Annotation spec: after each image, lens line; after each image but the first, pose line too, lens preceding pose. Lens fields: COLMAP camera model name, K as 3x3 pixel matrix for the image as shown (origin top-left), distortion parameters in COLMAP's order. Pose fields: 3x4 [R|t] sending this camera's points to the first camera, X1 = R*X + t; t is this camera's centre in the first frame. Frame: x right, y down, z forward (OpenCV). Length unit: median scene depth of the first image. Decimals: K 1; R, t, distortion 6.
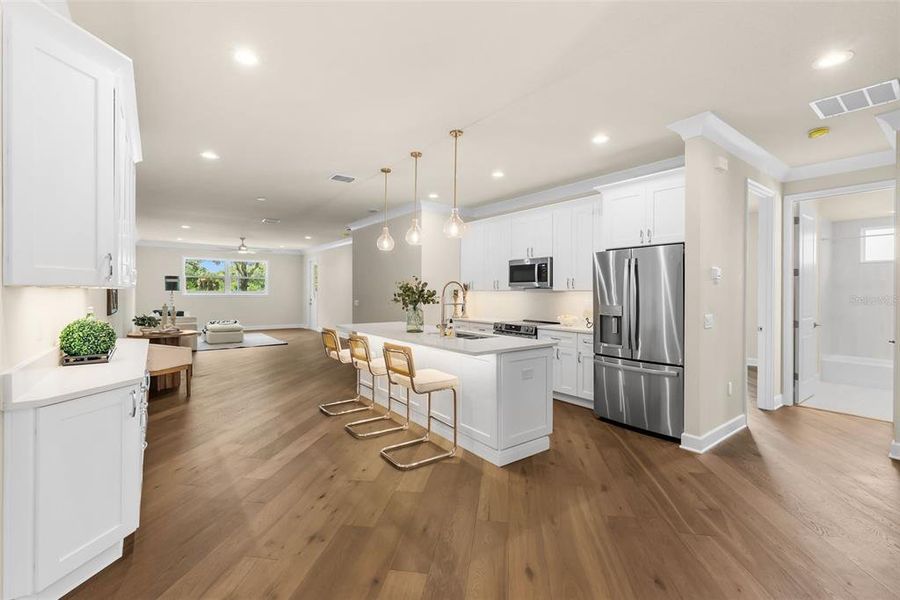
lens RADIAL K [[393.6, 0, 449.0], [0, 393.6, 294.1], [0, 0, 1]] dist [-0.001587, -0.000056]
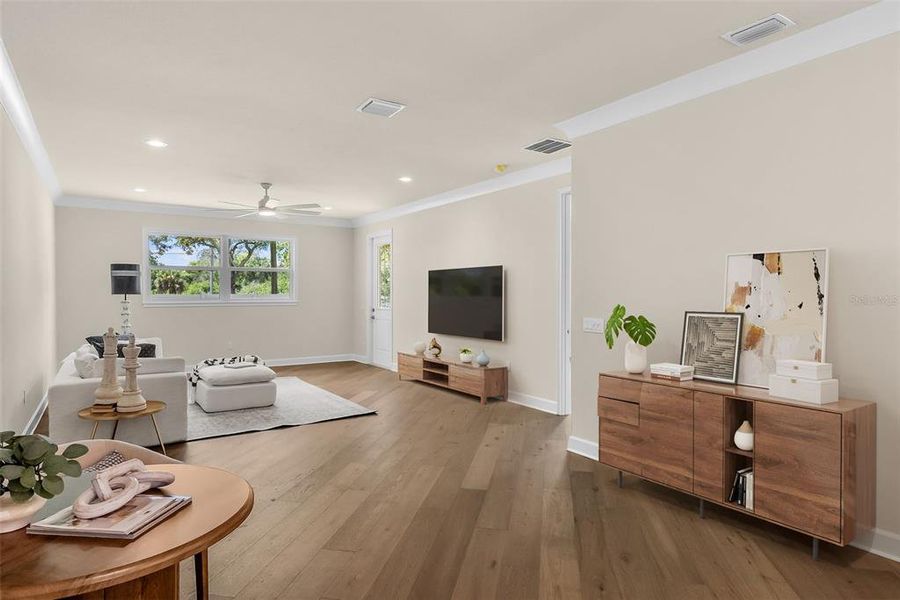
lens RADIAL K [[534.9, 0, 450.0], [0, 534.9, 300.0], [0, 0, 1]] dist [0.002850, 0.002024]
pose [[0.997922, -0.004048, -0.064310, -0.262784], [0.004406, 0.999976, 0.005429, -0.003819], [0.064287, -0.005701, 0.997915, 0.367216]]
